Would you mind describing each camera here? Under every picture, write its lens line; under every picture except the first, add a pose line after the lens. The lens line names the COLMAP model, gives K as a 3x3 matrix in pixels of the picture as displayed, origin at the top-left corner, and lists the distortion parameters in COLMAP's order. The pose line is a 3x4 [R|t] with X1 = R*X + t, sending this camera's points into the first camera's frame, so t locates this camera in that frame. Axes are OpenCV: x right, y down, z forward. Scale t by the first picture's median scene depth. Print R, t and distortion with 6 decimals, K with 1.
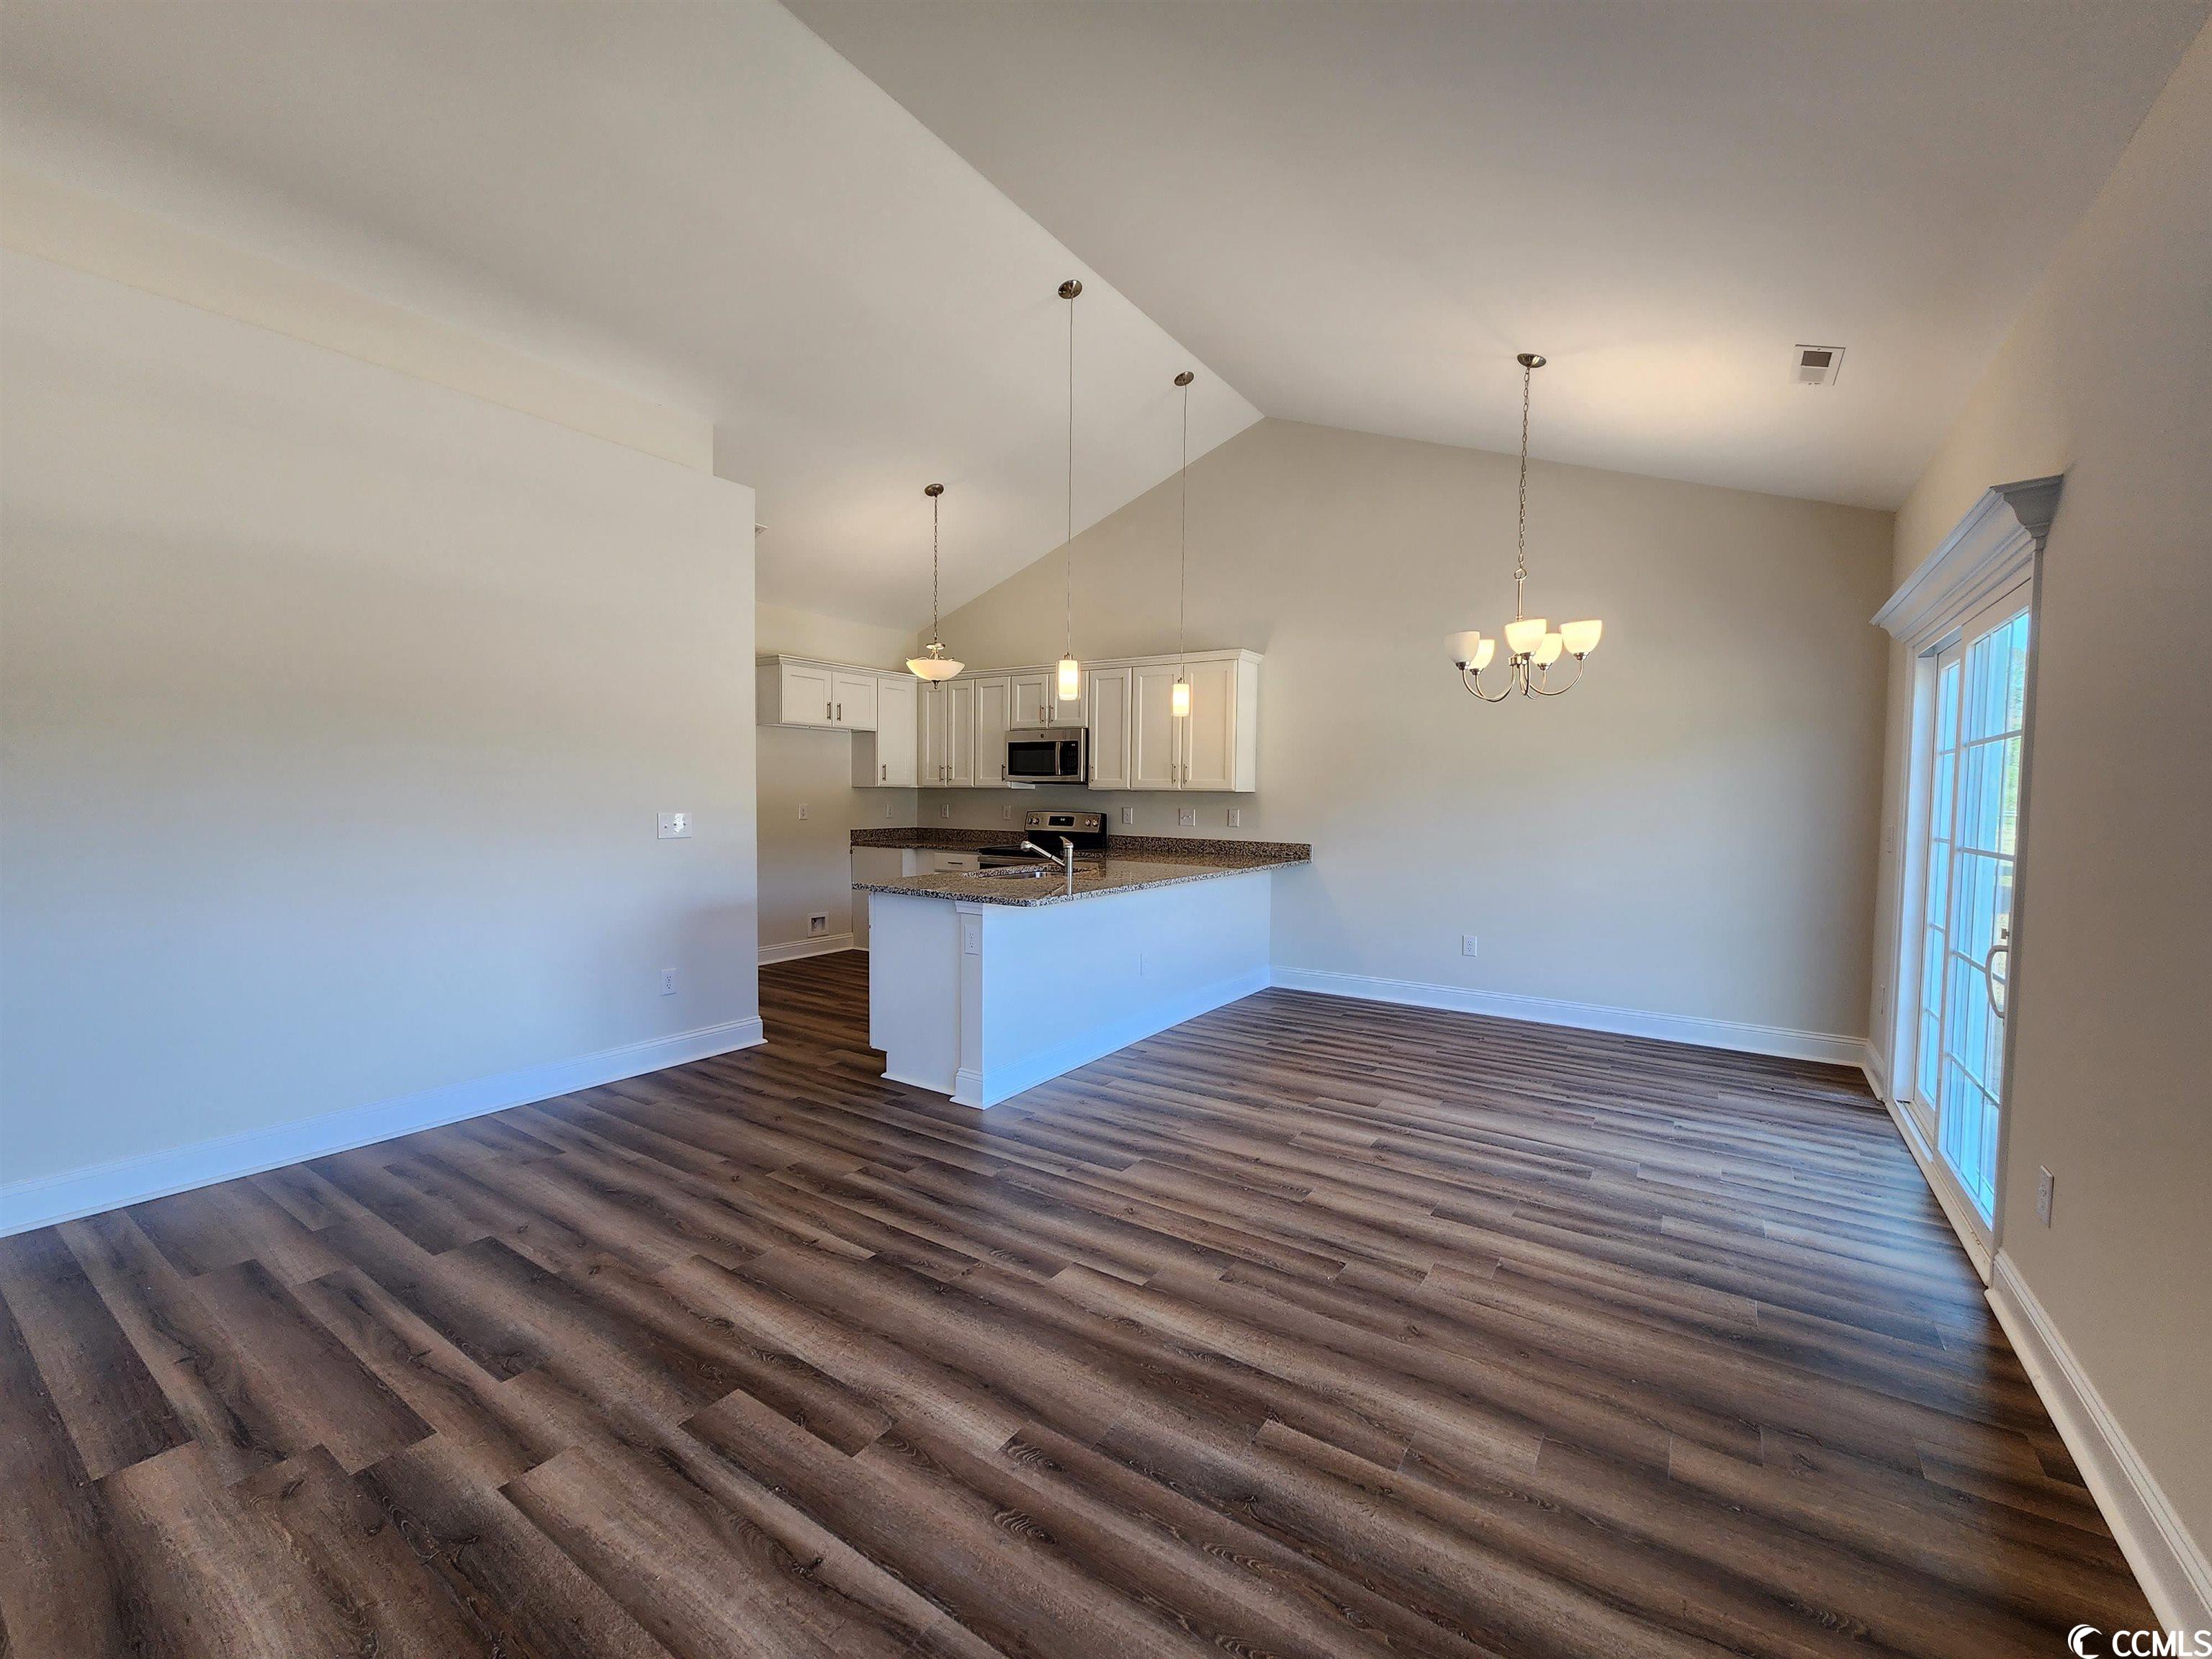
lens RADIAL K [[907.0, 0, 1117.1], [0, 907.0, 828.1], [0, 0, 1]] dist [0.009530, -0.005563]
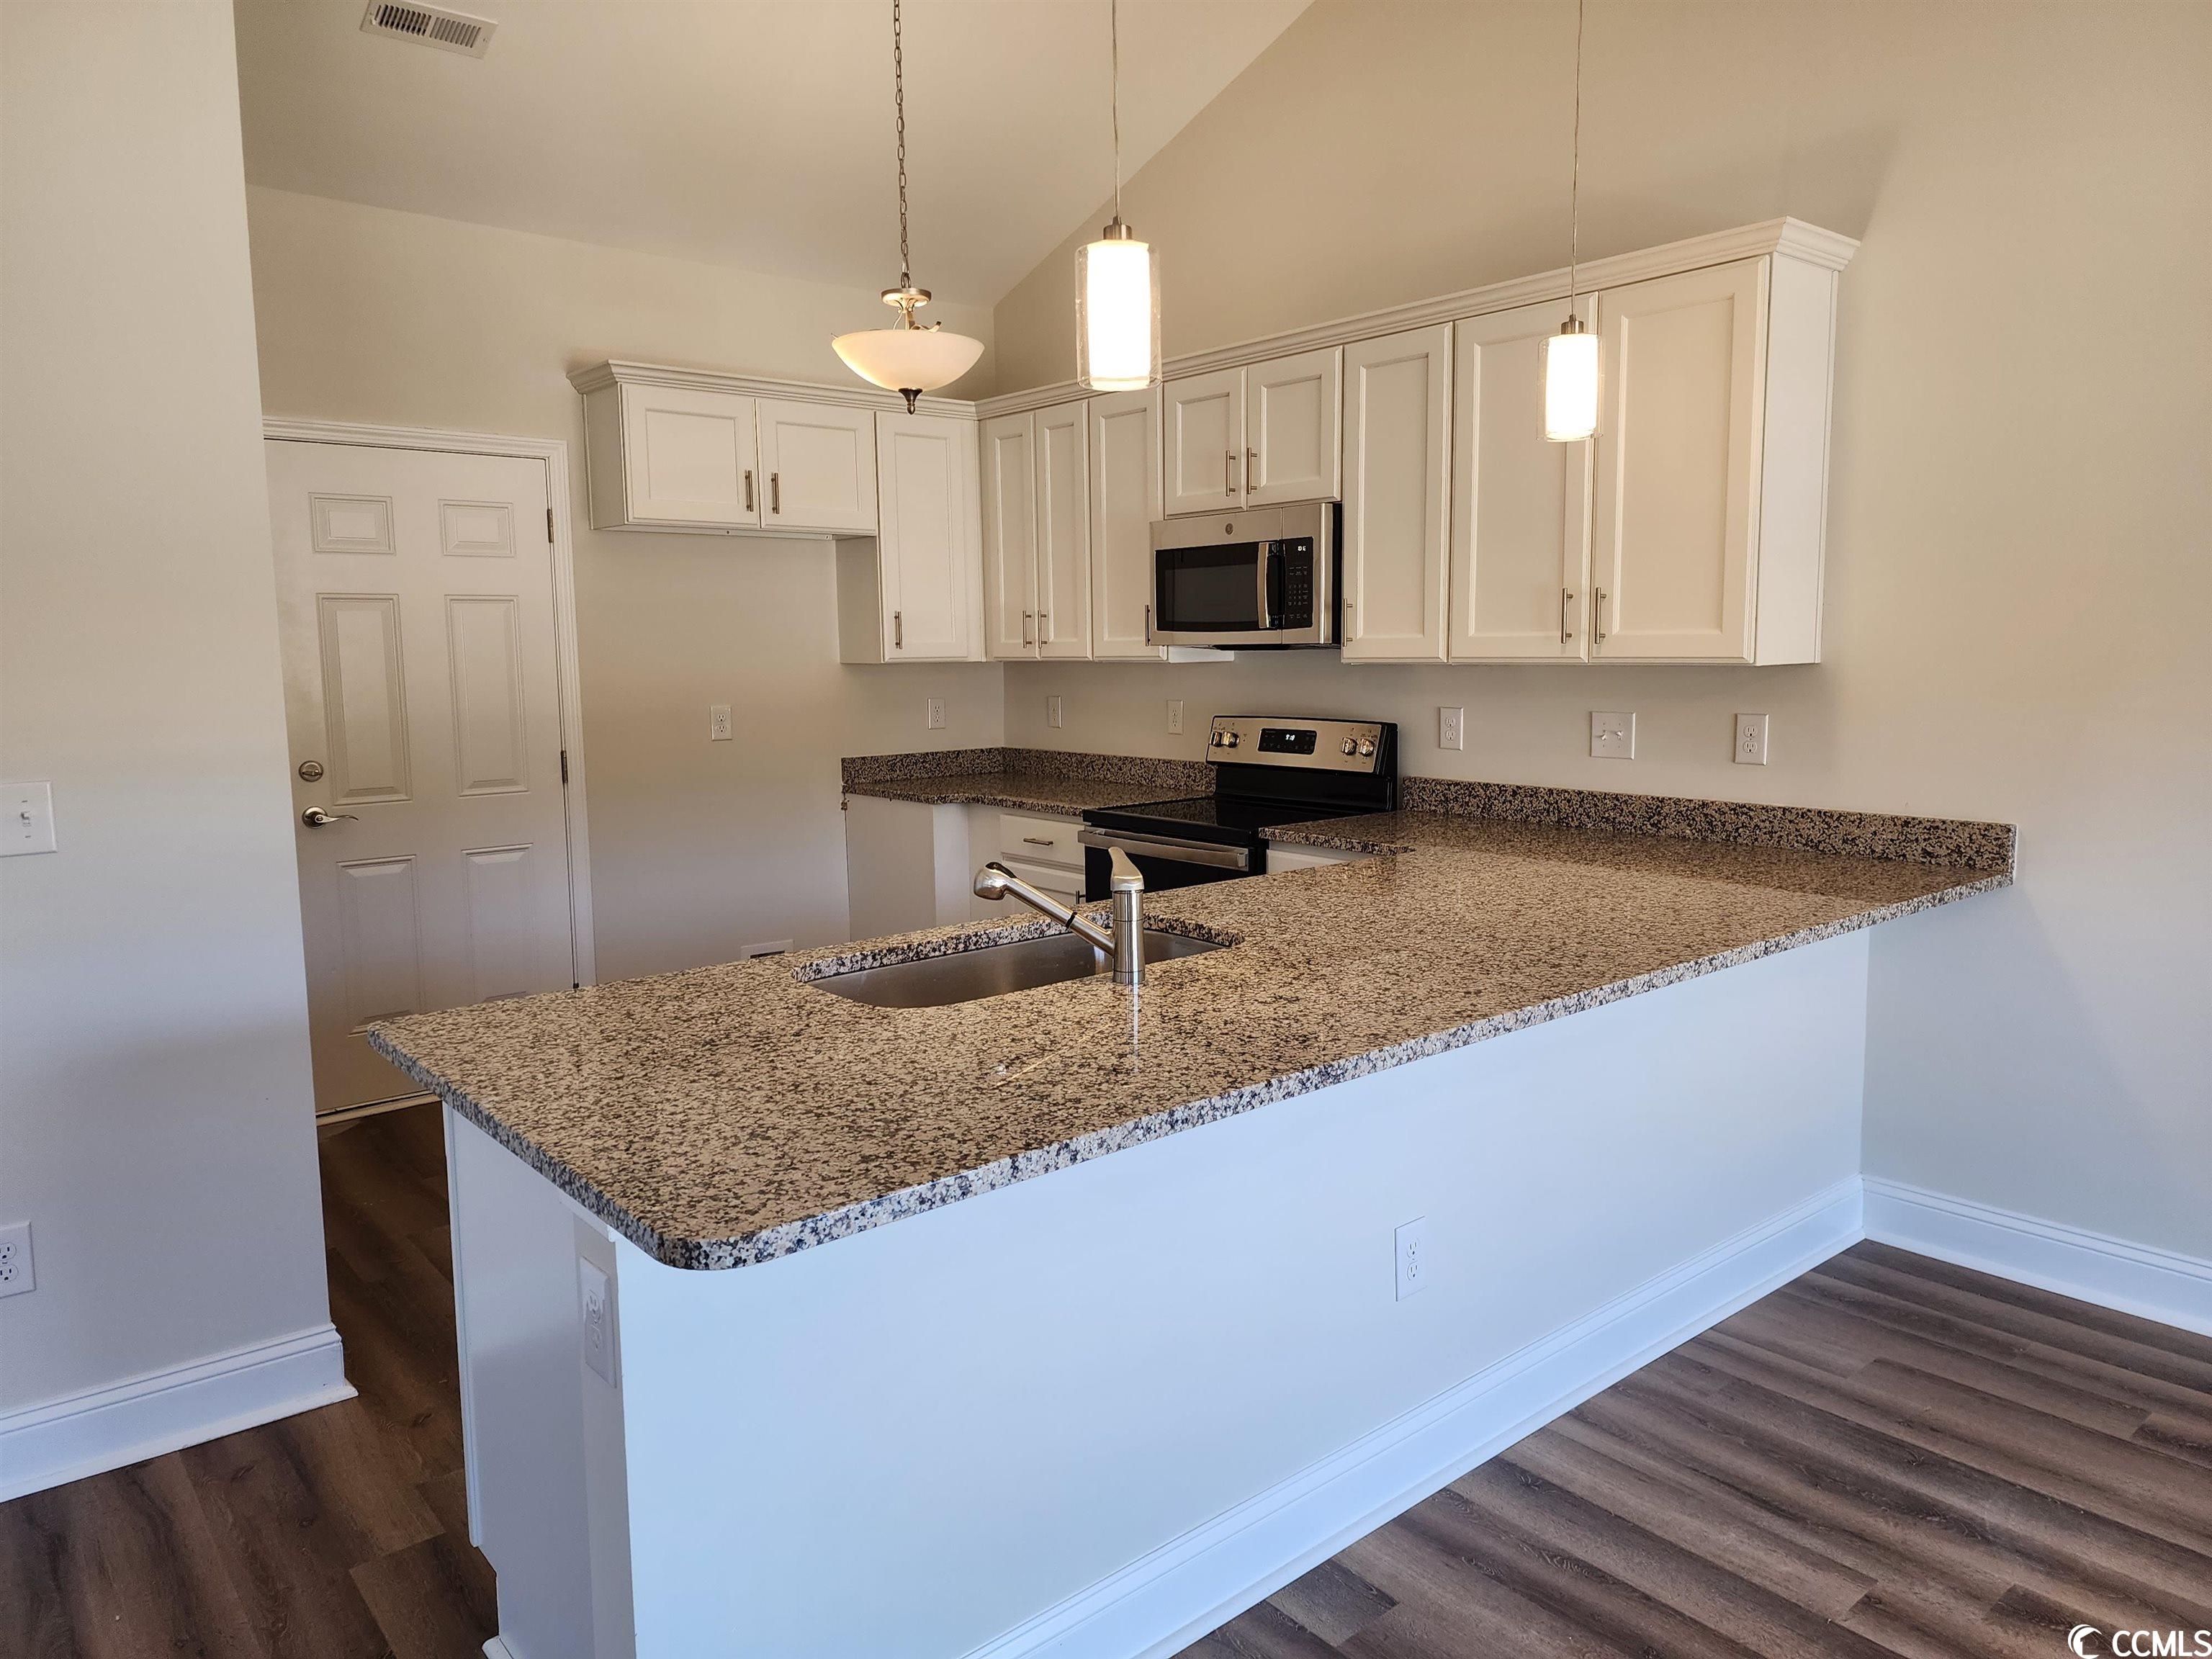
lens RADIAL K [[1468.7, 0, 1133.6], [0, 1468.7, 796.2], [0, 0, 1]] dist [0.100567, -0.119239]
pose [[0.960988, 0.005042, -0.276546, 0.056596], [0.013279, 0.997840, 0.064336, -0.027702], [0.276273, -0.065498, 0.958845, 0.372042]]
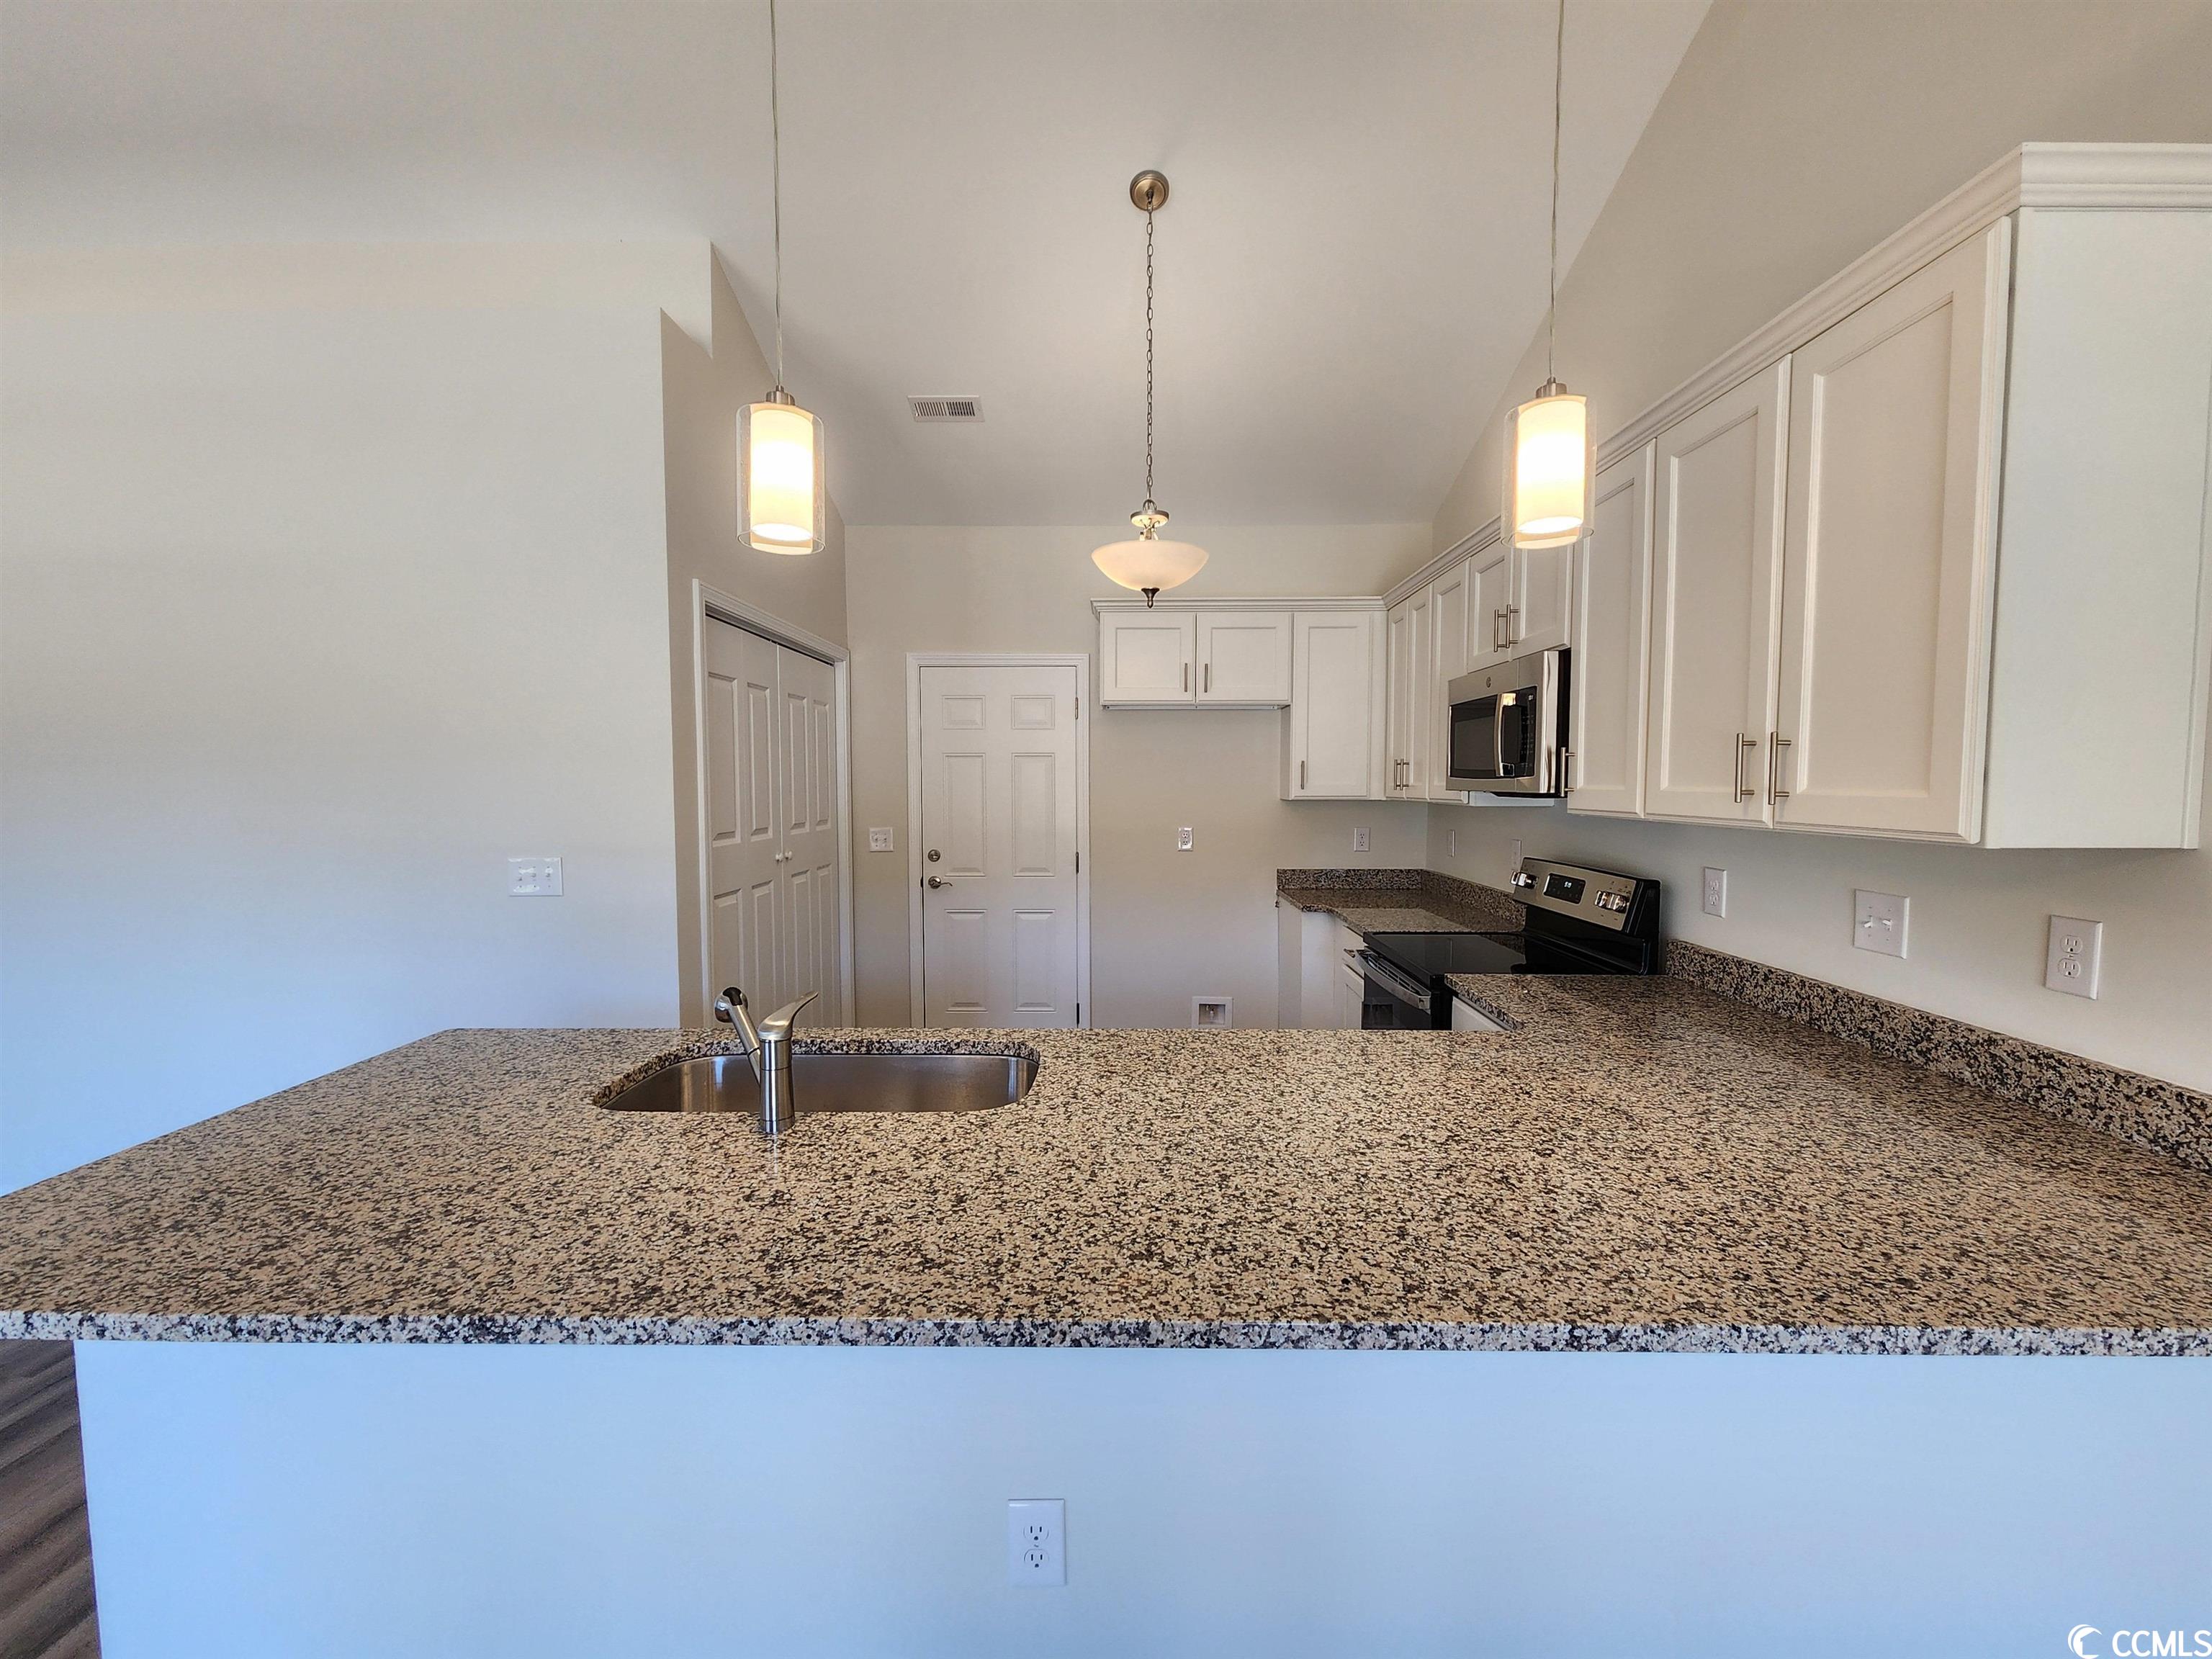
lens RADIAL K [[907.0, 0, 1117.1], [0, 907.0, 828.1], [0, 0, 1]] dist [0.009530, -0.005563]
pose [[0.542478, 0.031813, -0.839467, 0.180265], [-0.027195, 0.999424, 0.020300, -0.039447], [0.839630, 0.011817, 0.543031, 0.643378]]
